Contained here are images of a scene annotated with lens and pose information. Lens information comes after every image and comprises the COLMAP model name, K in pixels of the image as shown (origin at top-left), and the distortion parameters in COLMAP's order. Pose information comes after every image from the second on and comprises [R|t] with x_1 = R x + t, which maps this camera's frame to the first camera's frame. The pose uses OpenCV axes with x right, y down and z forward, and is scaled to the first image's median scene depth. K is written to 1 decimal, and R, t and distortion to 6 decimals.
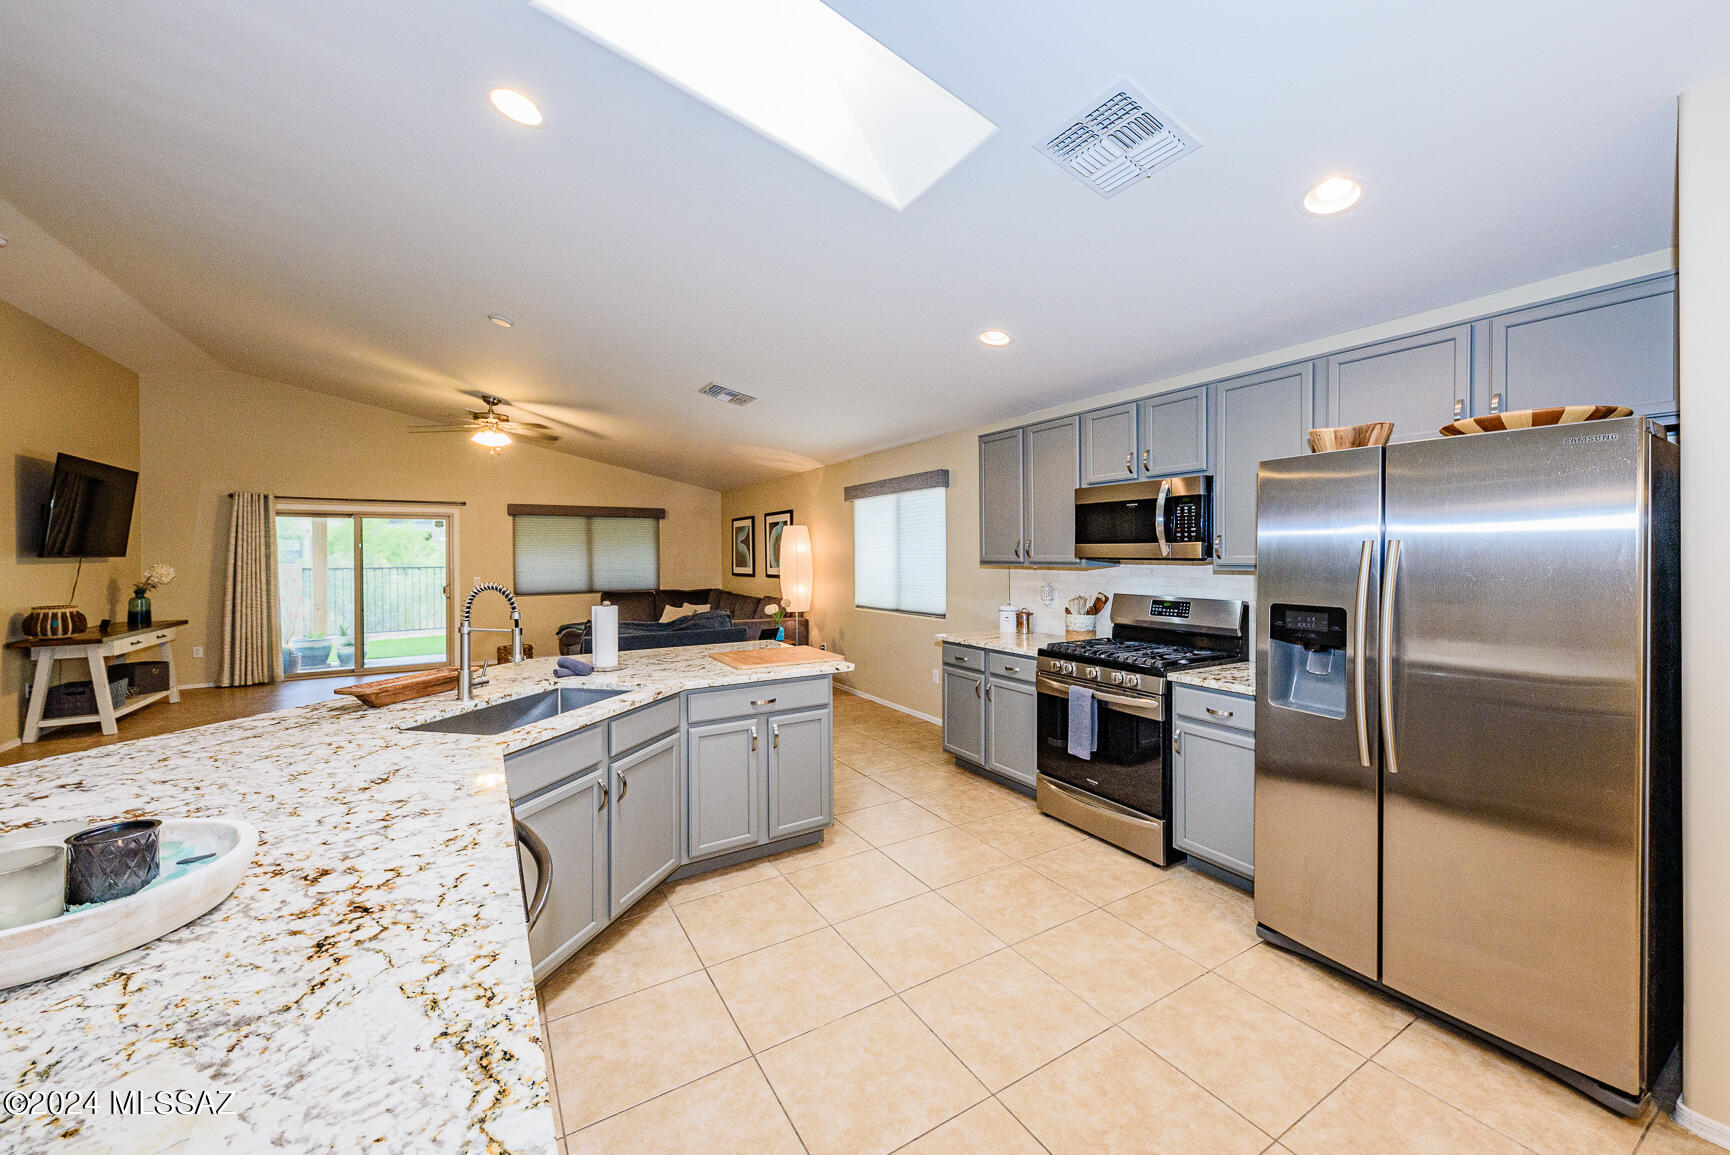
lens RADIAL K [[681.2, 0, 930.5], [0, 681.2, 560.1], [0, 0, 1]] dist [0.001148, -0.001126]
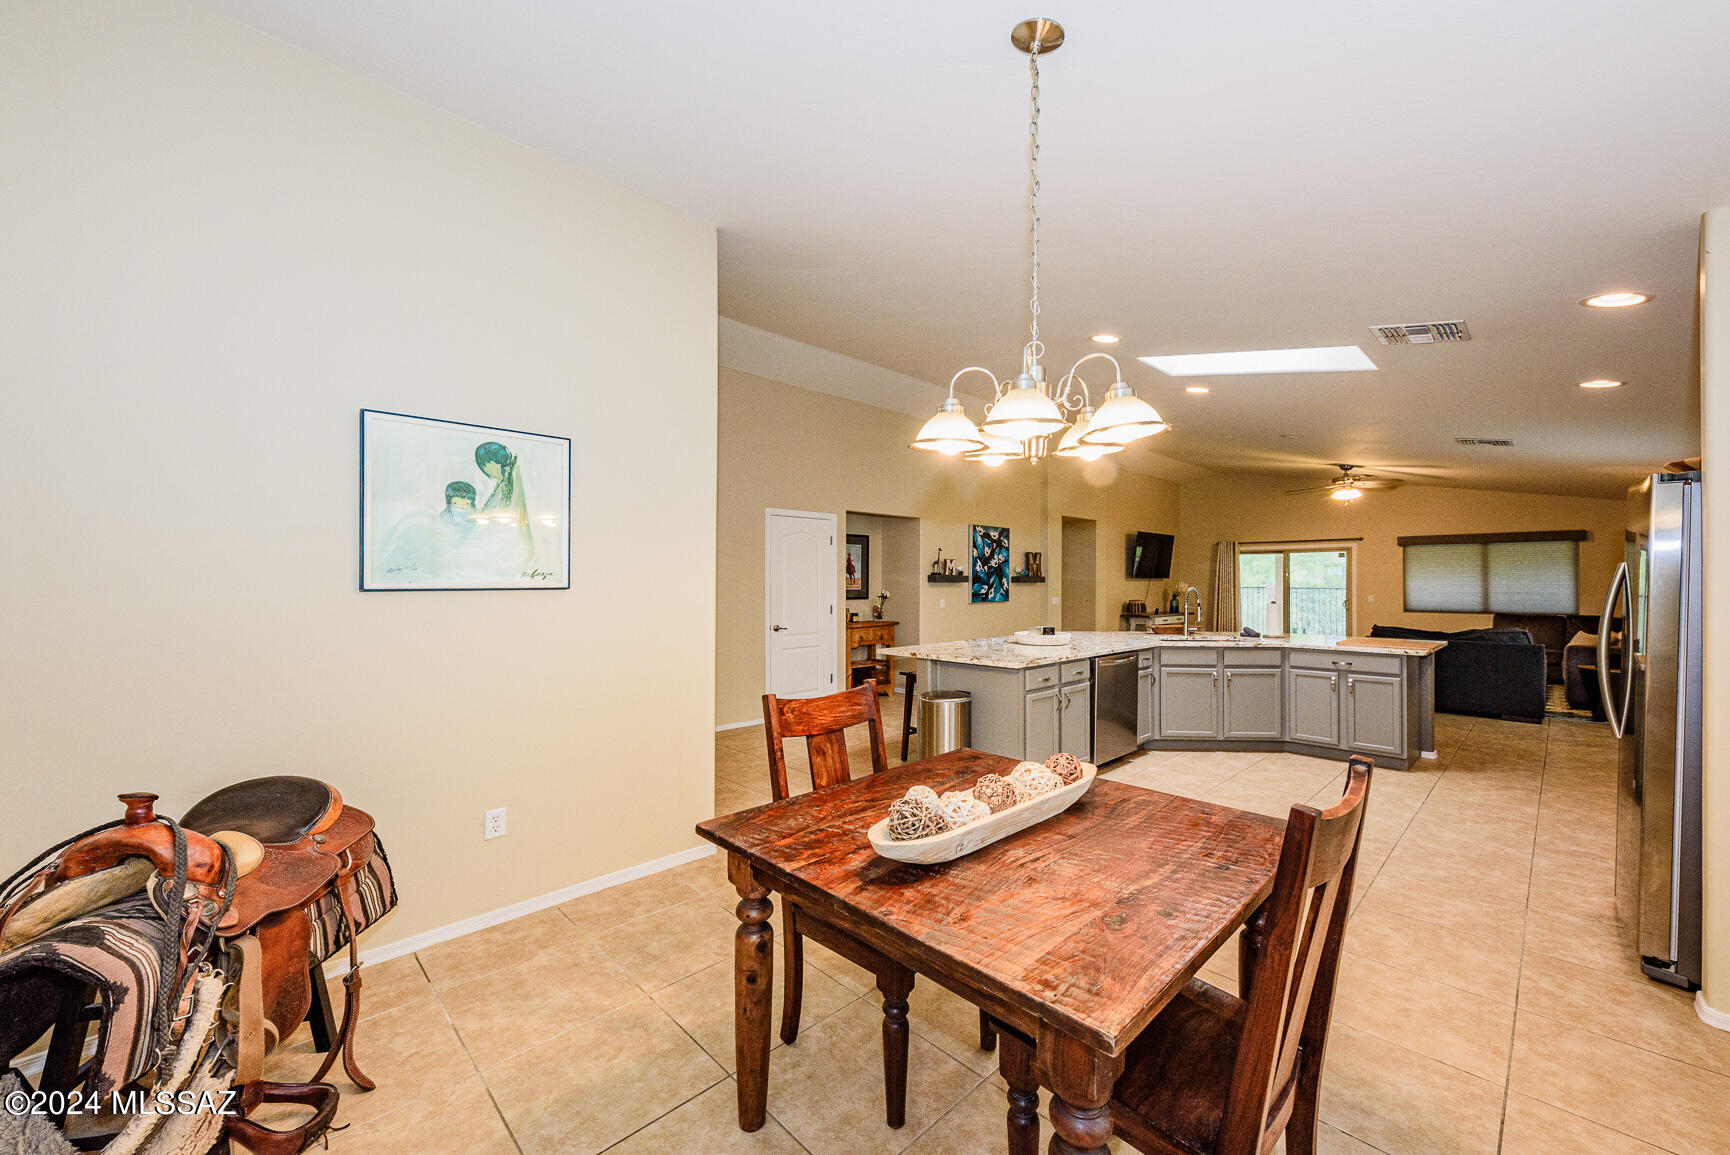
lens RADIAL K [[635.7, 0, 849.3], [0, 635.7, 577.9], [0, 0, 1]] dist [-0.003613, -0.000022]
pose [[0.146416, -0.000440, -0.989223, 0.527441], [-0.010405, 0.999944, -0.001985, 0.006466], [0.989168, 0.010584, 0.146403, -0.204437]]
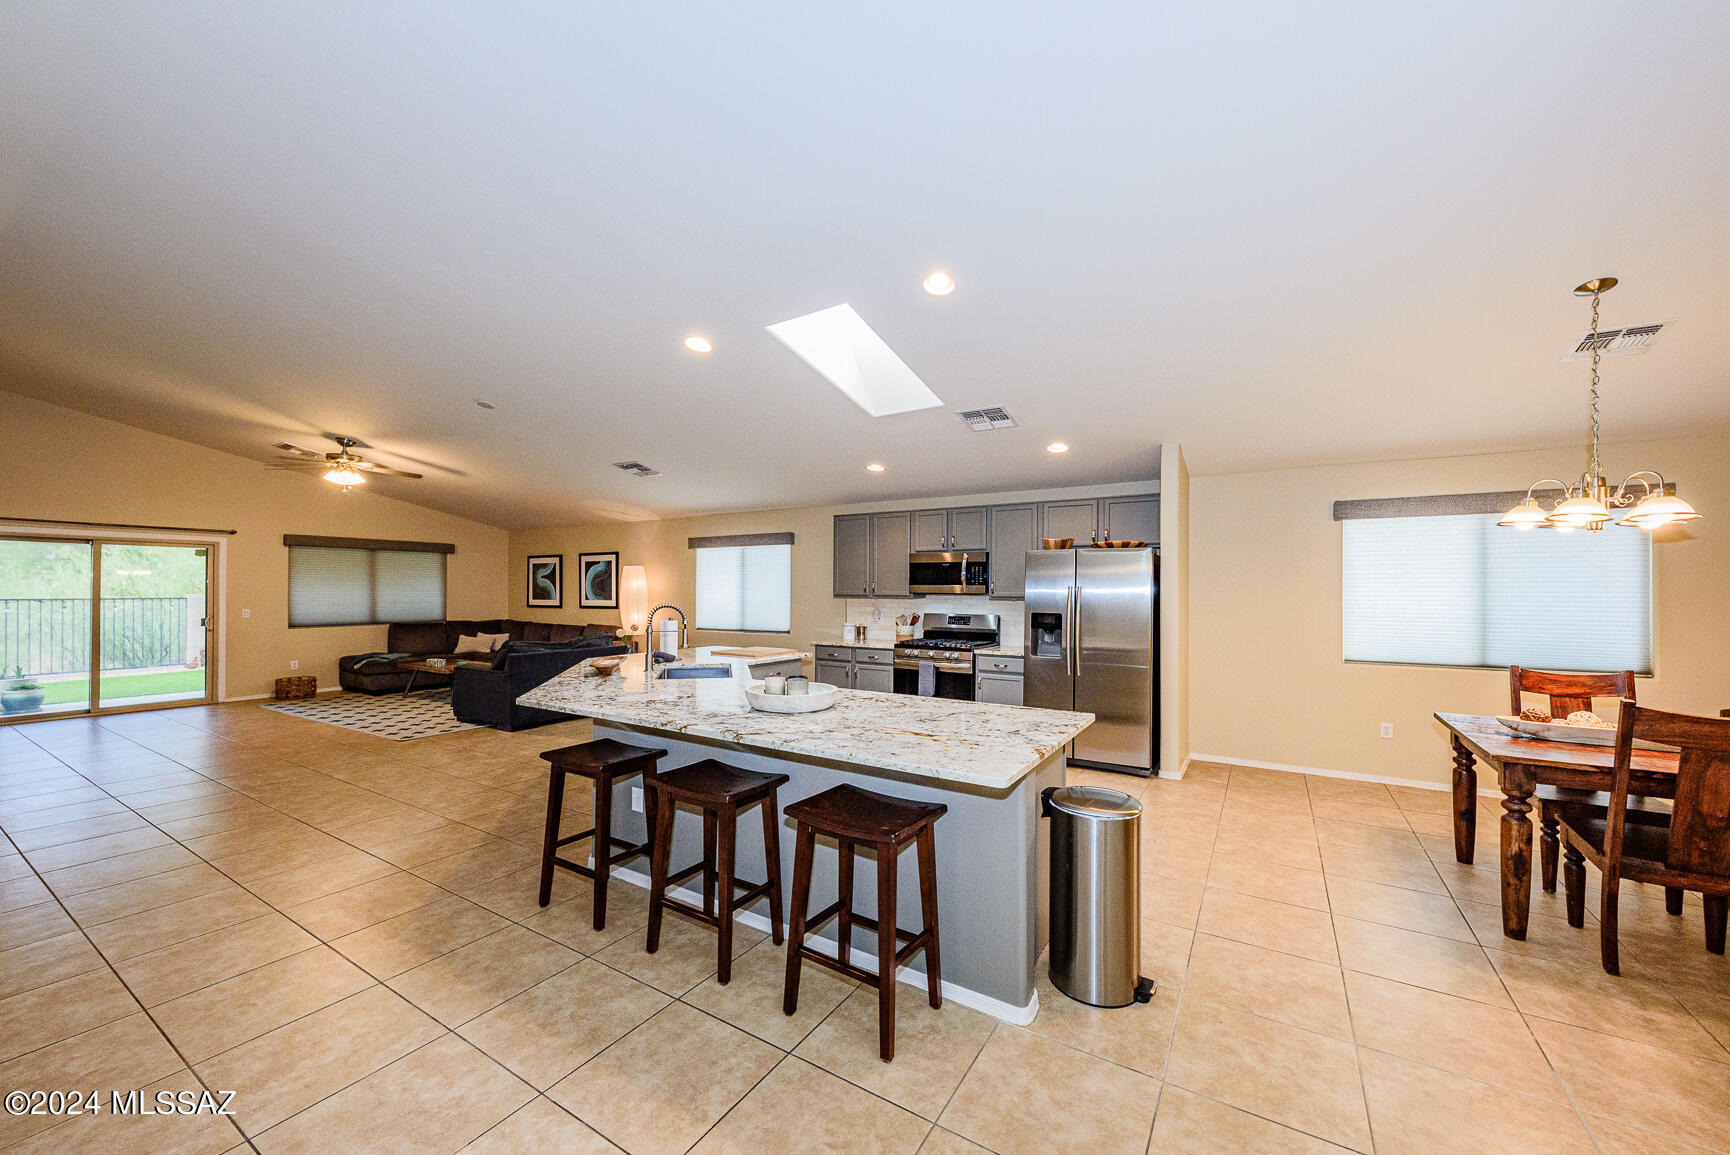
lens RADIAL K [[635.7, 0, 886.4], [0, 635.7, 587.5], [0, 0, 1]] dist [-0.003613, -0.000022]
pose [[0.907992, 0.013294, 0.418778, -0.312638], [-0.006394, 0.999820, -0.017876, 0.007459], [-0.418940, 0.013553, 0.907913, -0.277884]]
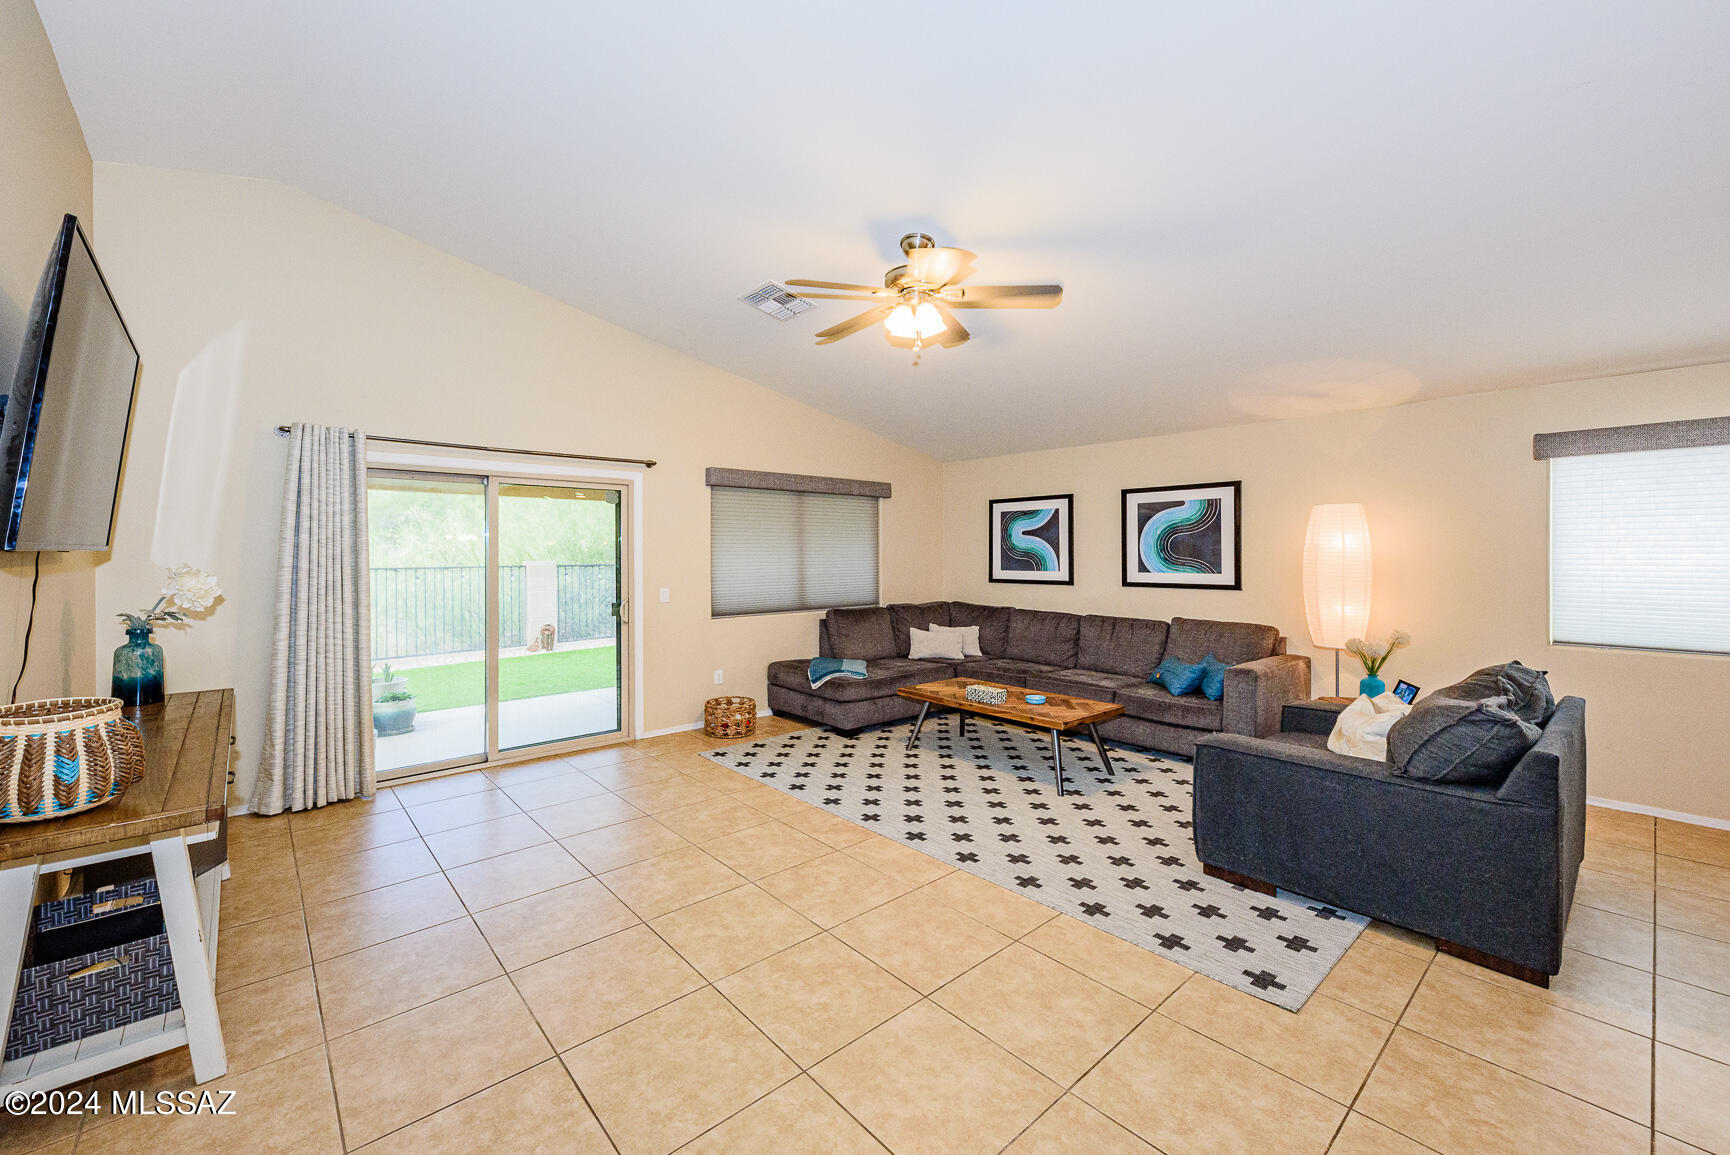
lens RADIAL K [[681.2, 0, 861.5], [0, 681.2, 555.1], [0, 0, 1]] dist [0.001148, -0.001126]
pose [[0.992095, 0.005569, 0.125366, -0.817781], [-0.004582, 0.999956, -0.008159, 0.000704], [-0.125406, 0.007520, 0.992077, 0.559640]]
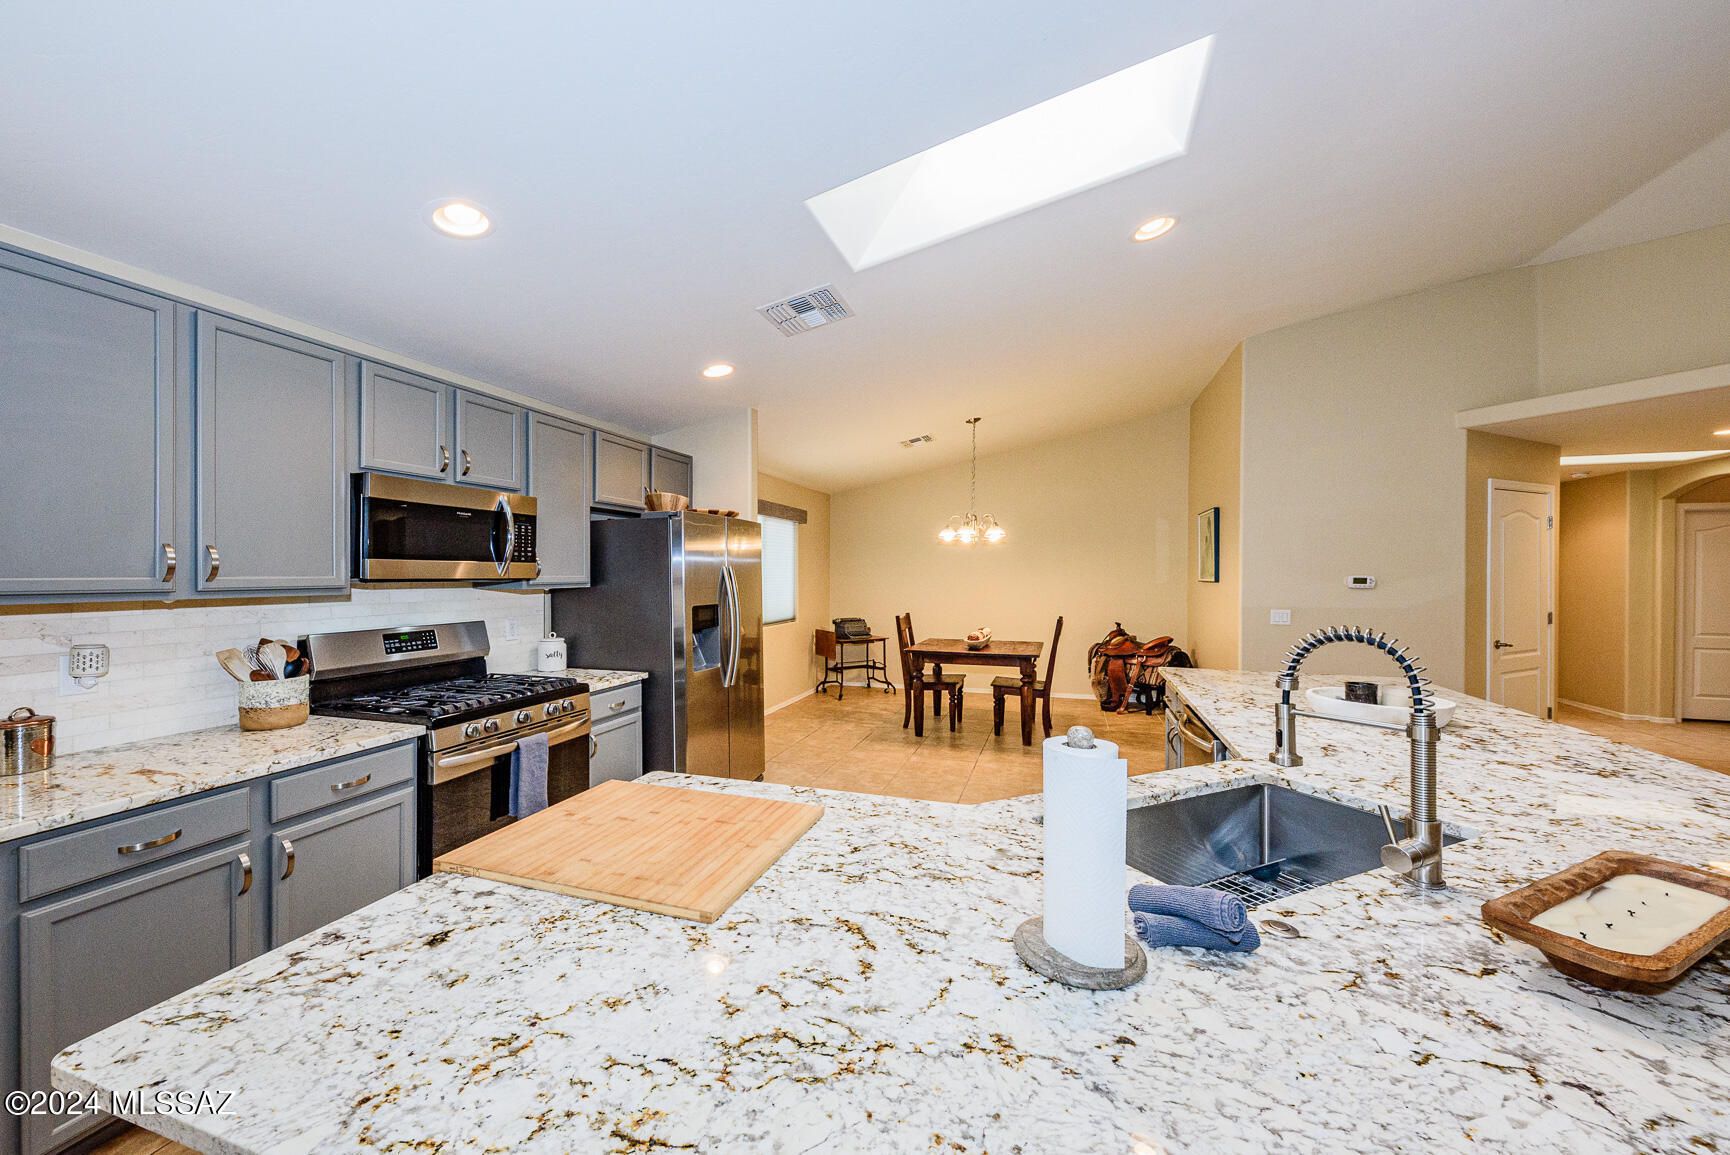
lens RADIAL K [[727.2, 0, 787.6], [0, 727.2, 577.0], [0, 0, 1]] dist [0.008207, 0.000169]
pose [[-0.601238, -0.003643, 0.799061, -0.338070], [0.007543, 0.999919, 0.010234, -0.006075], [-0.799034, 0.012181, -0.601162, 0.645683]]
